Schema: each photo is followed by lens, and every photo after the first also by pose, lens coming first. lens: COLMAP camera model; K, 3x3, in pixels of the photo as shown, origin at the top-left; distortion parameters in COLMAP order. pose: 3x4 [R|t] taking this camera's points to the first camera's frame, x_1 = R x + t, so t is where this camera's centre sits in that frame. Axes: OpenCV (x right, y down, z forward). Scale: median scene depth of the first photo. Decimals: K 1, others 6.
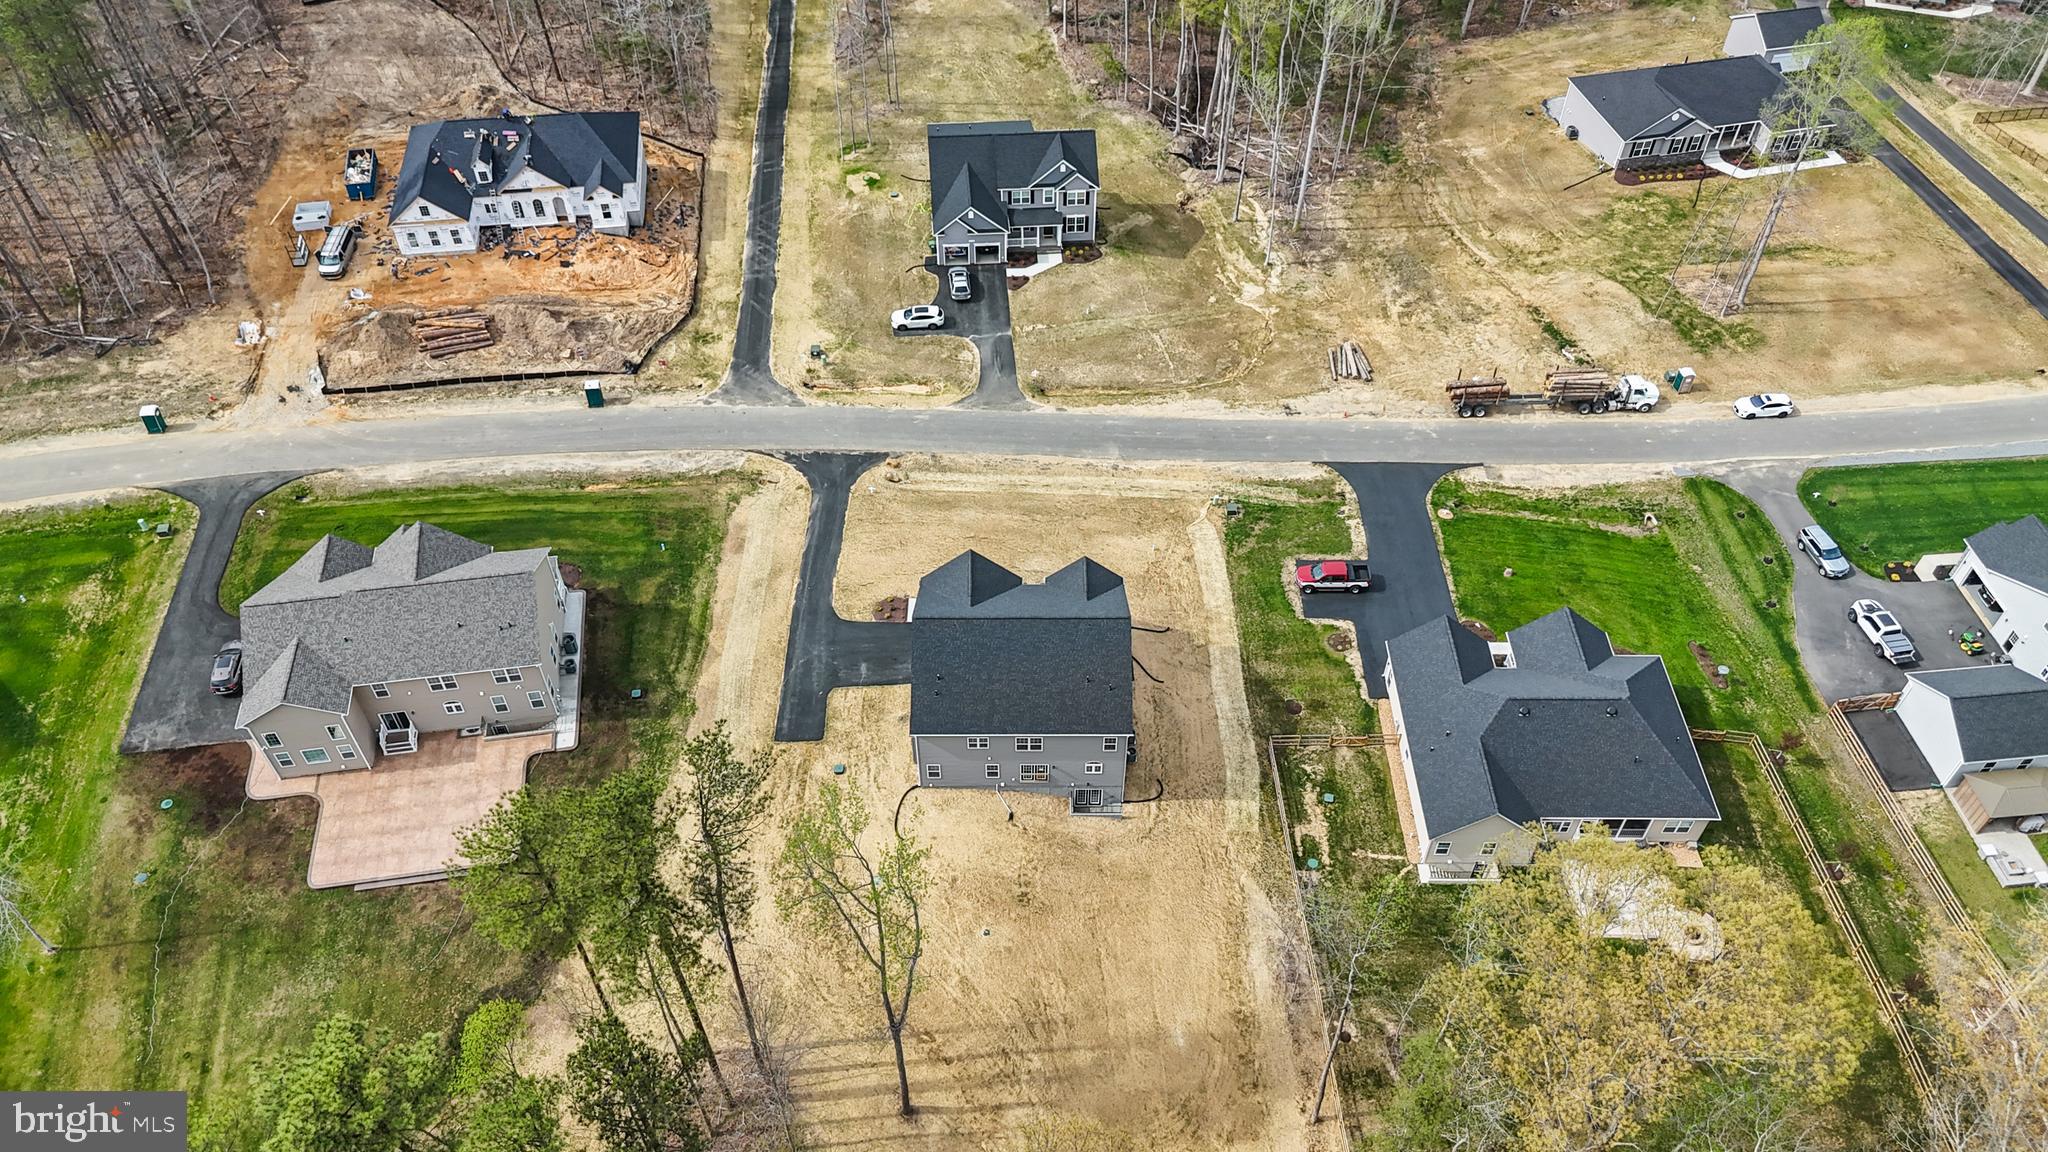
lens RADIAL K [[1502.8, 0, 1035.3], [0, 1502.8, 575.1], [0, 0, 1]] dist [0.058962, -0.071328]
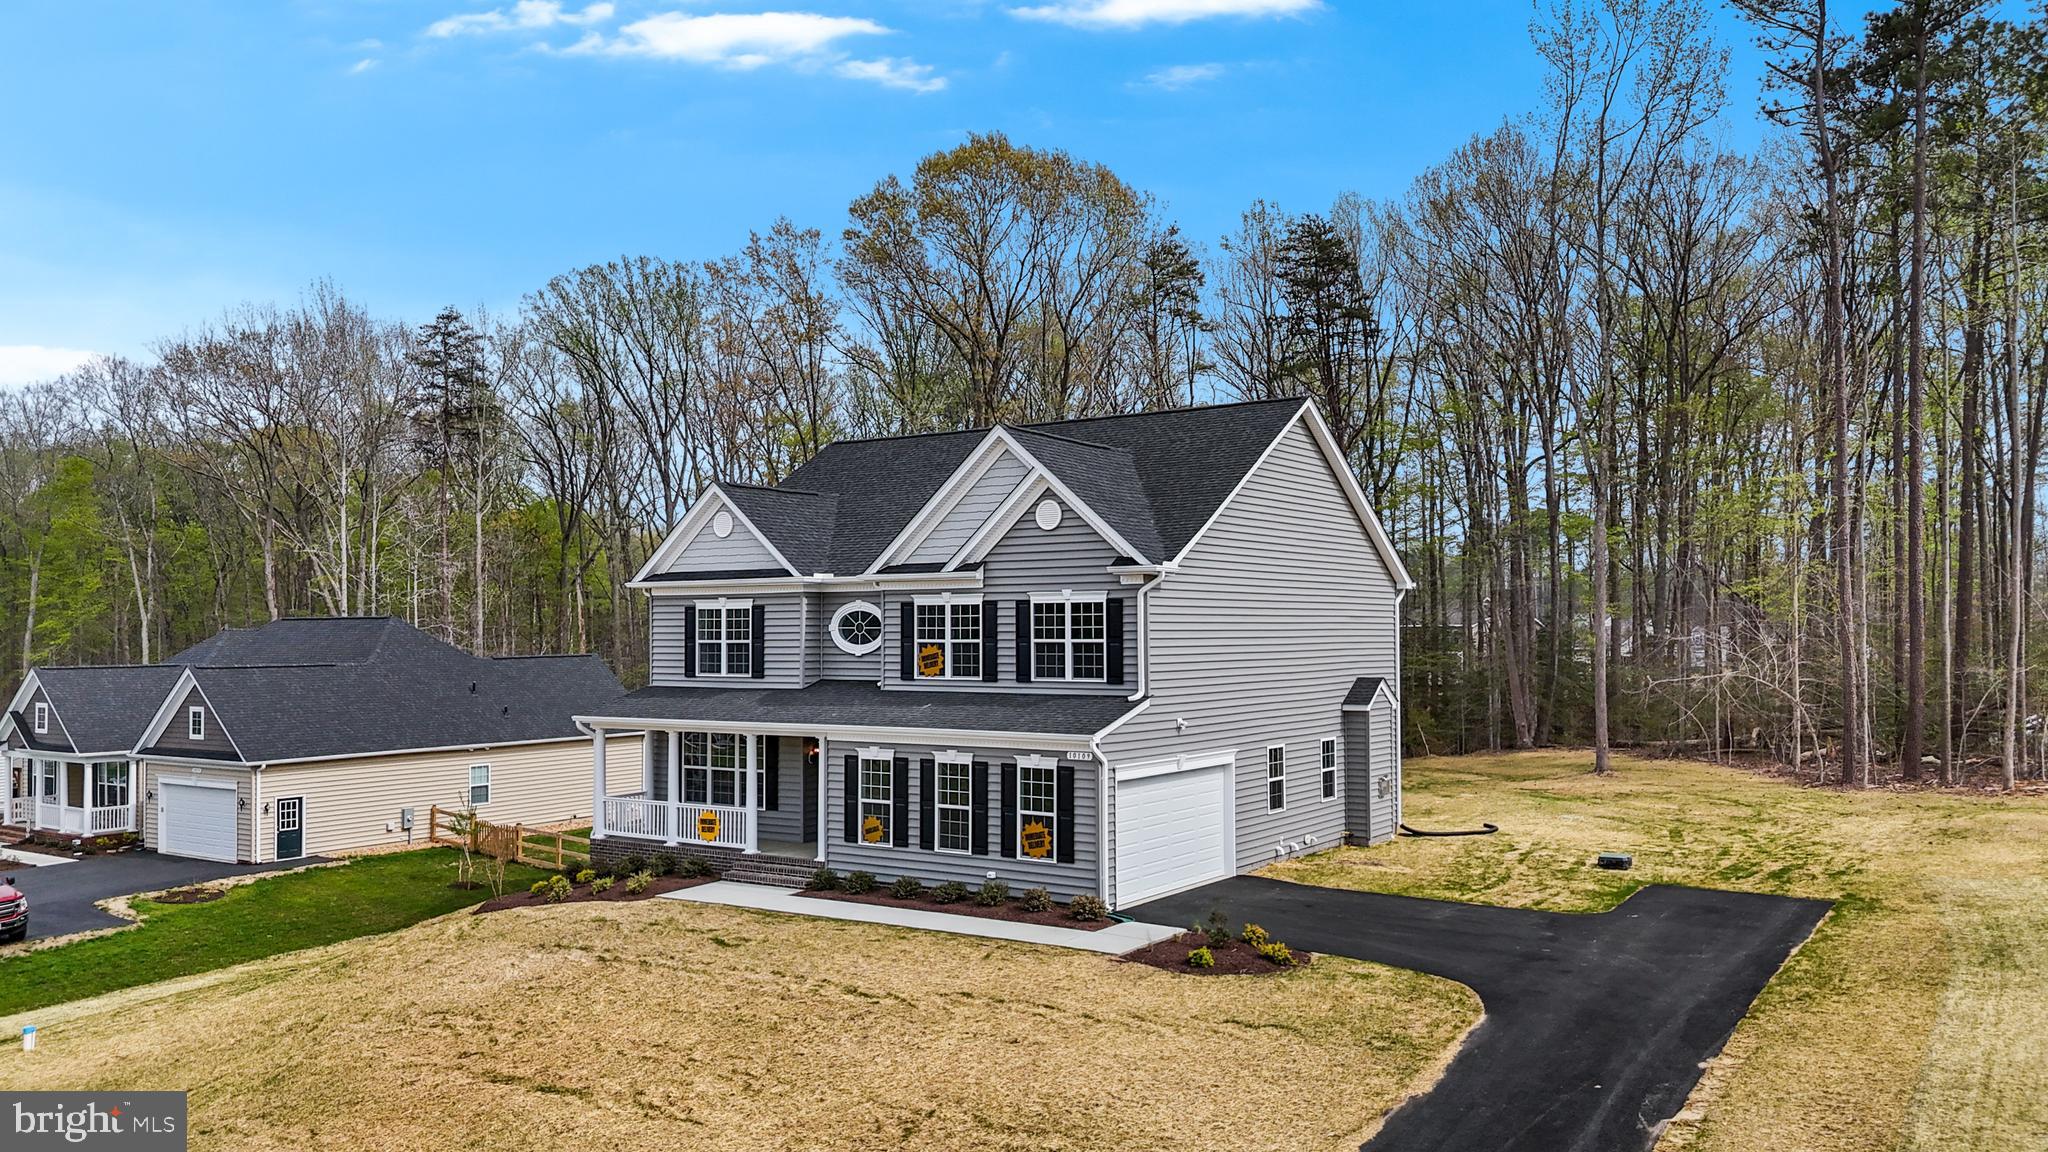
lens RADIAL K [[1531.3, 0, 1030.7], [0, 1531.3, 550.7], [0, 0, 1]] dist [0.055491, -0.066878]
pose [[-0.826863, 0.031528, 0.561518, -0.186379], [0.414882, 0.708267, 0.571166, -0.144778], [-0.379697, 0.705240, -0.598720, 1.034185]]
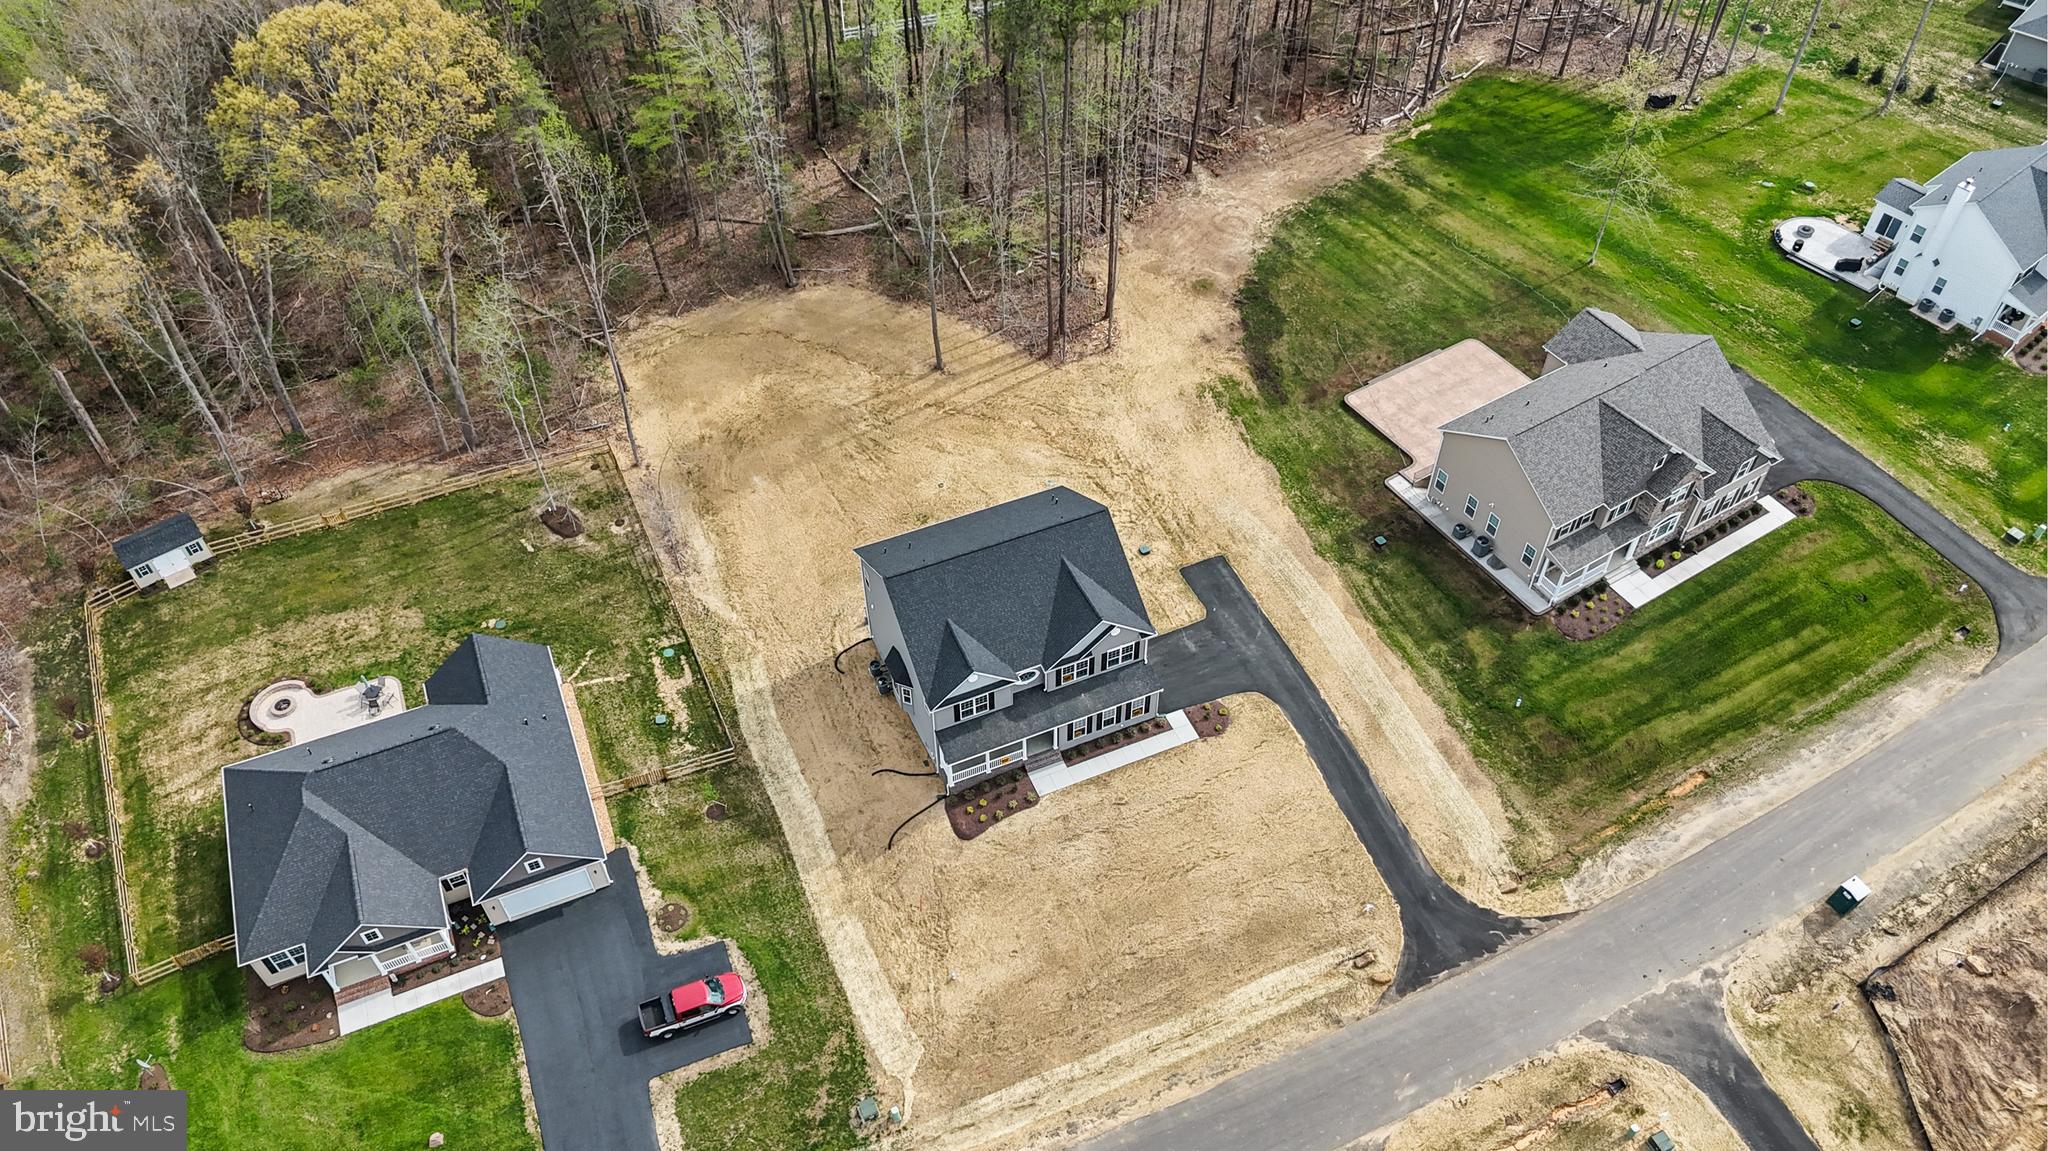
lens RADIAL K [[1531.3, 0, 1030.7], [0, 1531.3, 550.2], [0, 0, 1]] dist [0.055491, -0.066878]
pose [[-0.920511, 0.287561, -0.264515, 0.178284], [-0.284265, -0.028440, 0.958324, -0.705478], [0.268054, 0.957340, 0.107923, 0.746776]]
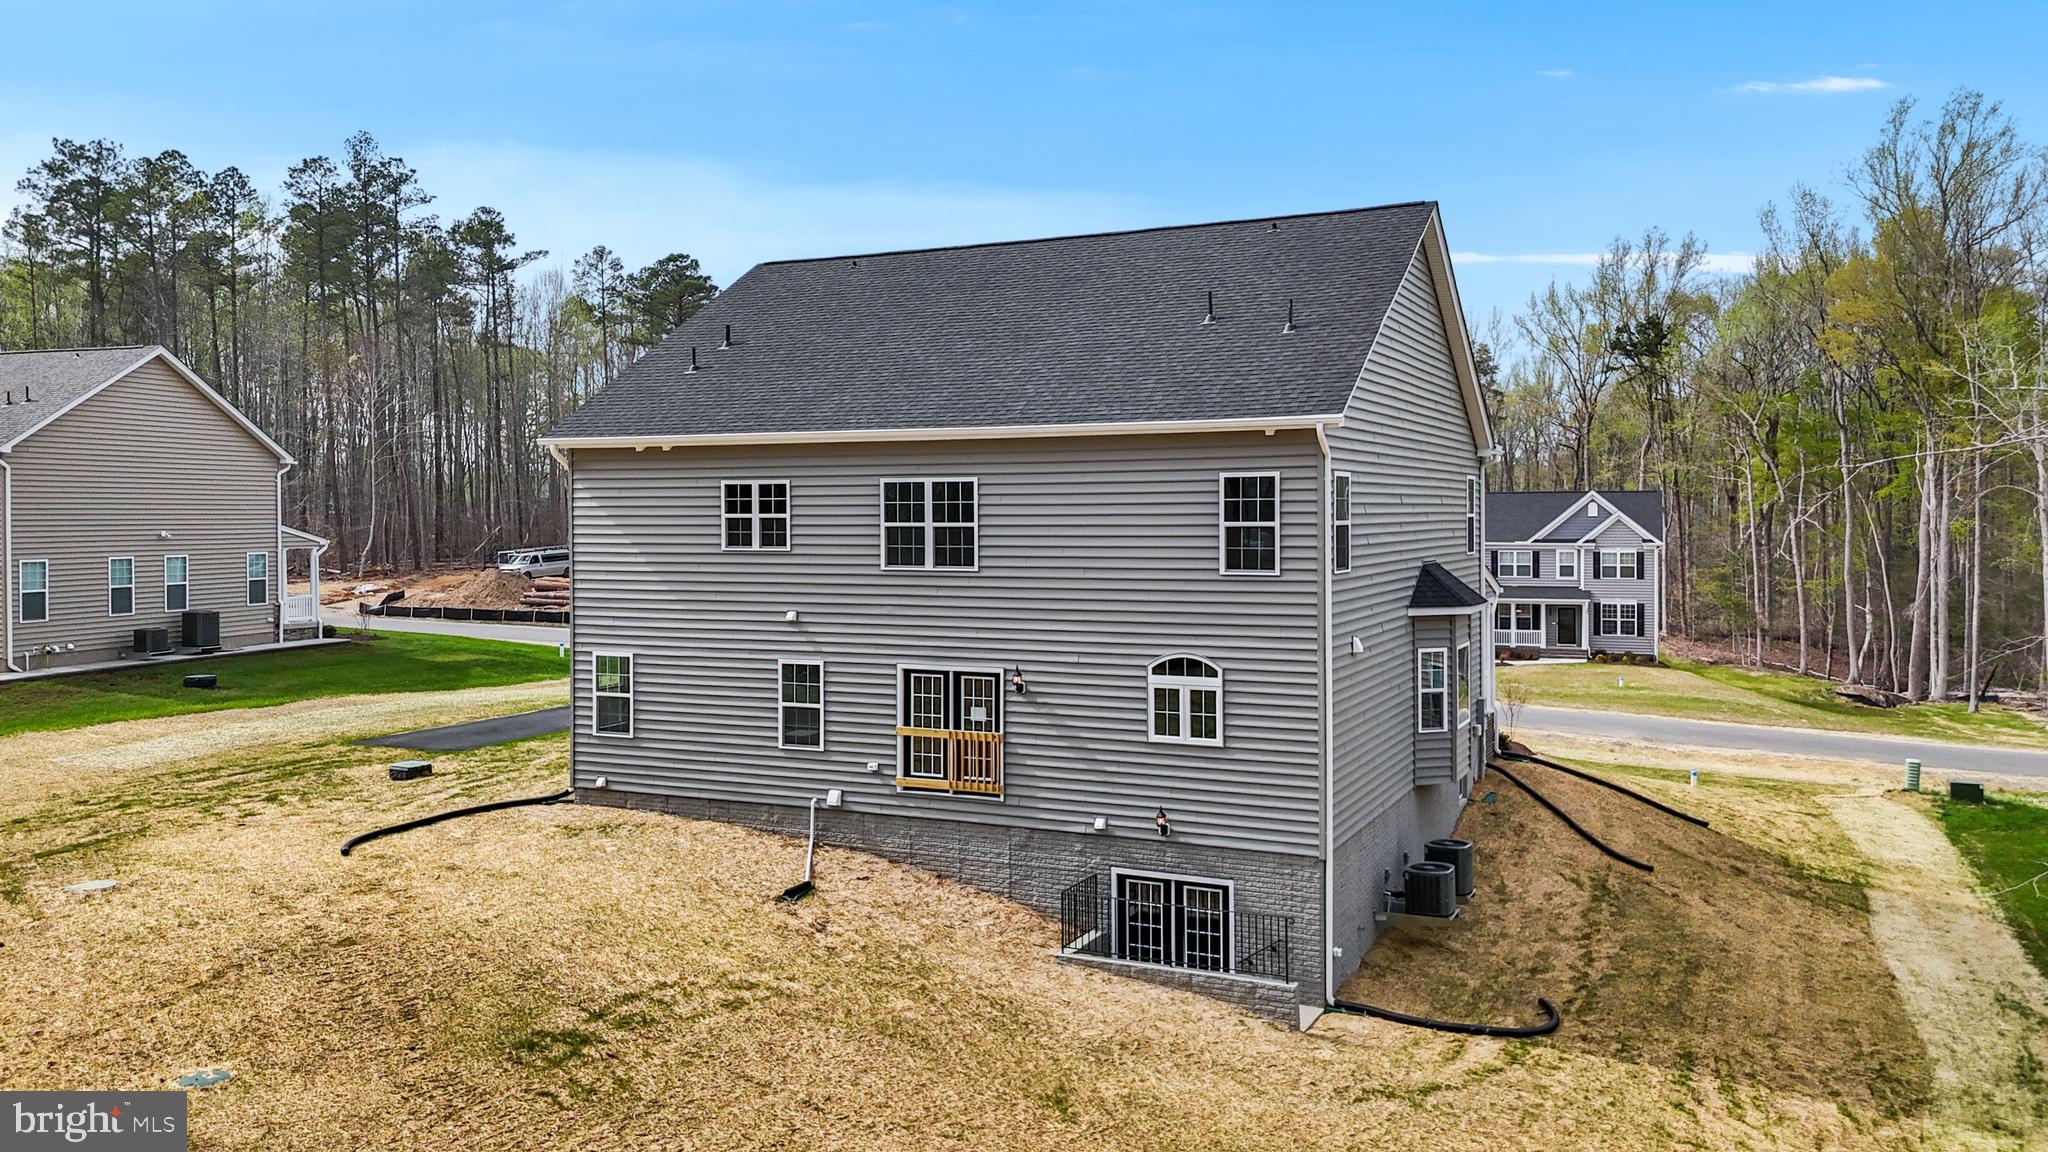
lens RADIAL K [[1531.3, 0, 1030.7], [0, 1531.3, 550.7], [0, 0, 1]] dist [0.055491, -0.066878]
pose [[0.900191, 0.005421, -0.435462, 0.096225], [-0.317222, 0.693245, -0.647133, 0.220604], [0.298374, 0.720681, 0.625773, 0.699179]]
